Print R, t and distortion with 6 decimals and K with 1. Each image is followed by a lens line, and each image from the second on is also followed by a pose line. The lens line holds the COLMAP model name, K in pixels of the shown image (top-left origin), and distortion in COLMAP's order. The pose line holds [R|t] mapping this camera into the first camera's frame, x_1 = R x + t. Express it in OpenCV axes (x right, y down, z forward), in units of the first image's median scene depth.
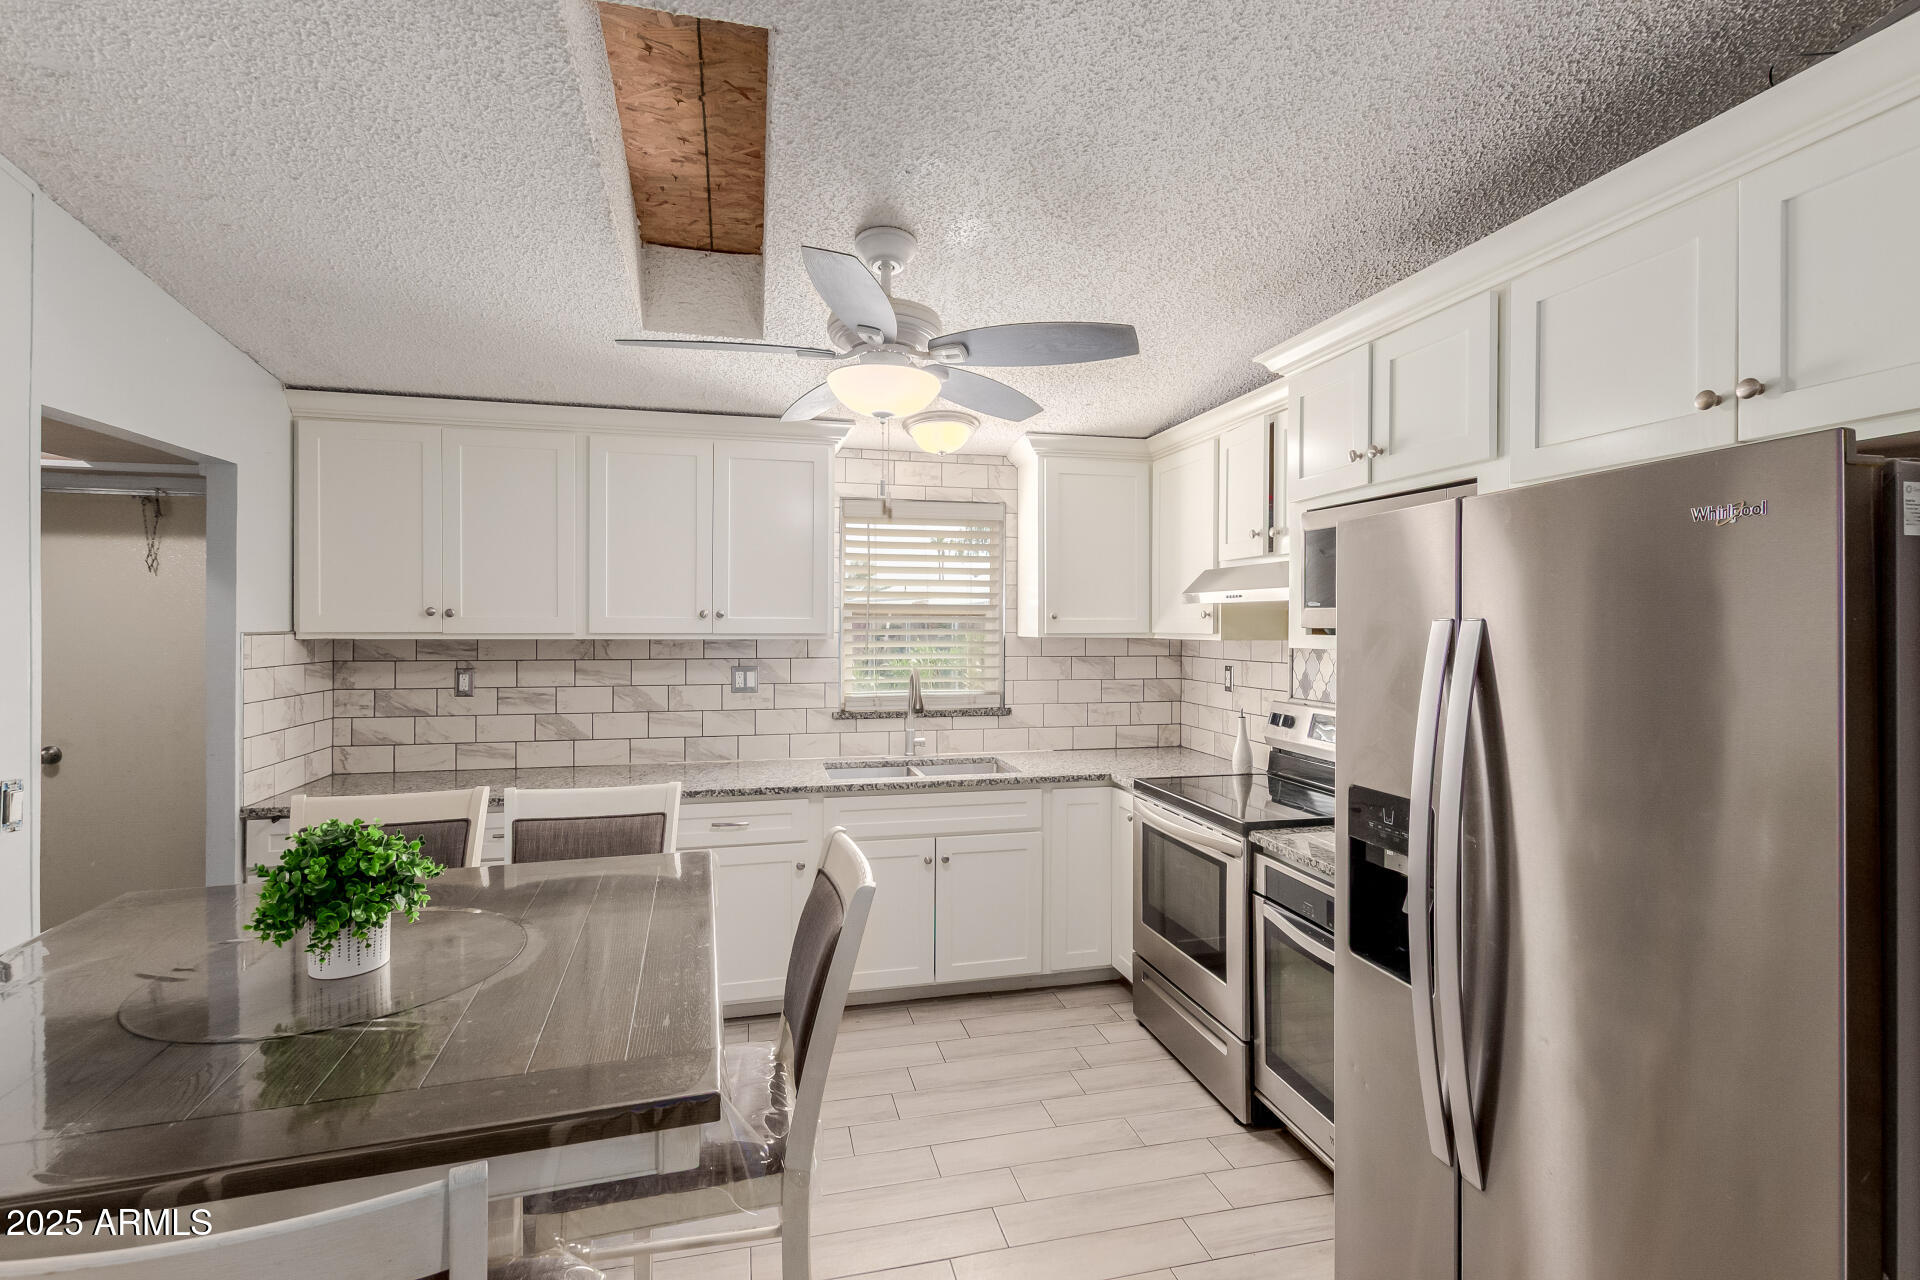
lens RADIAL K [[882.4, 0, 958.8], [0, 882.4, 626.4], [0, 0, 1]] dist [-0.001215, -0.000078]
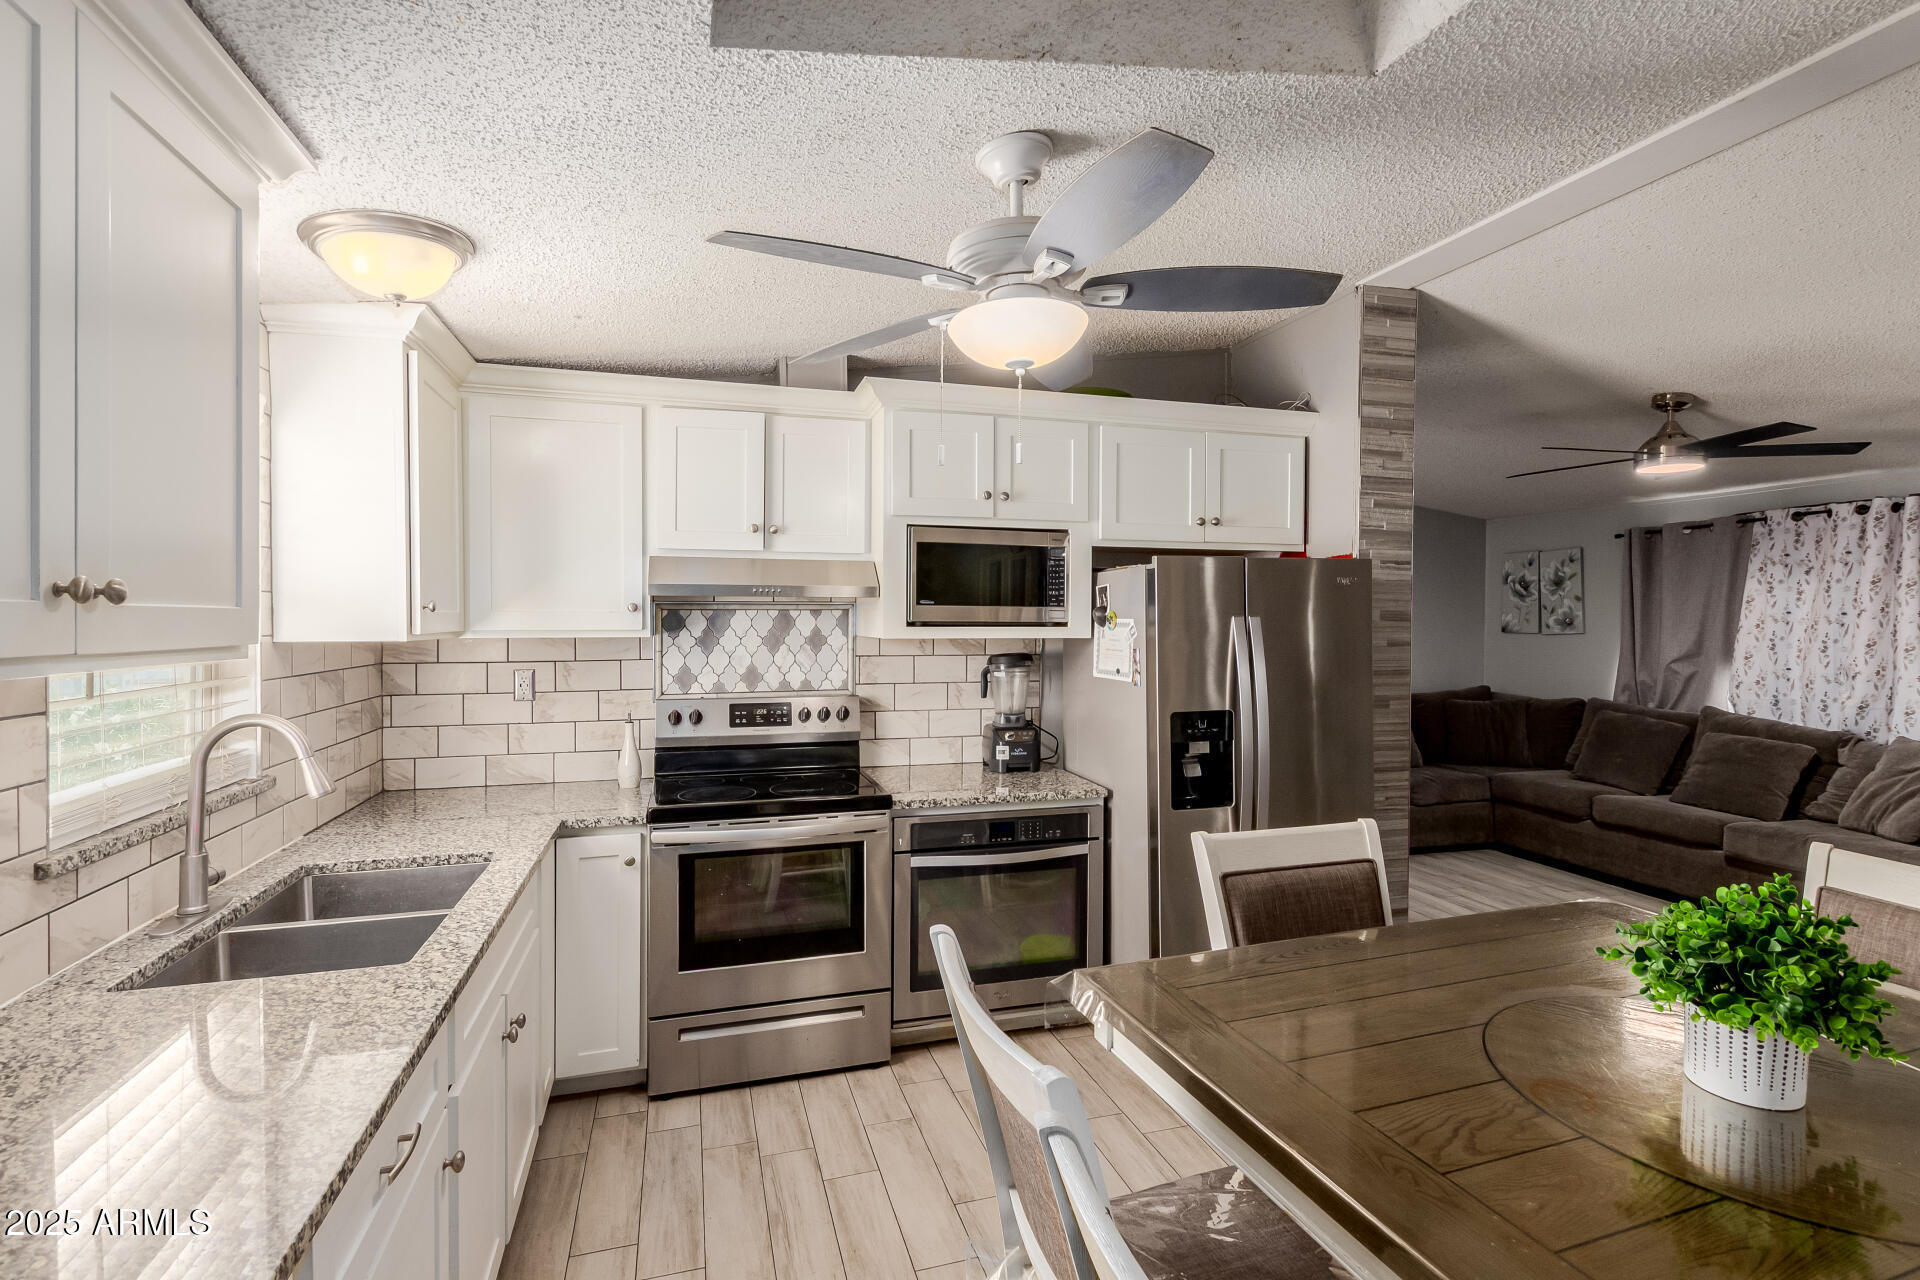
lens RADIAL K [[882.4, 0, 960.9], [0, 882.4, 634.8], [0, 0, 1]] dist [-0.001215, -0.000078]
pose [[-0.048079, -0.015126, 0.998729, -0.641131], [0.003104, 0.999878, 0.015293, 0.002194], [-0.998839, 0.003835, -0.048026, 0.776628]]
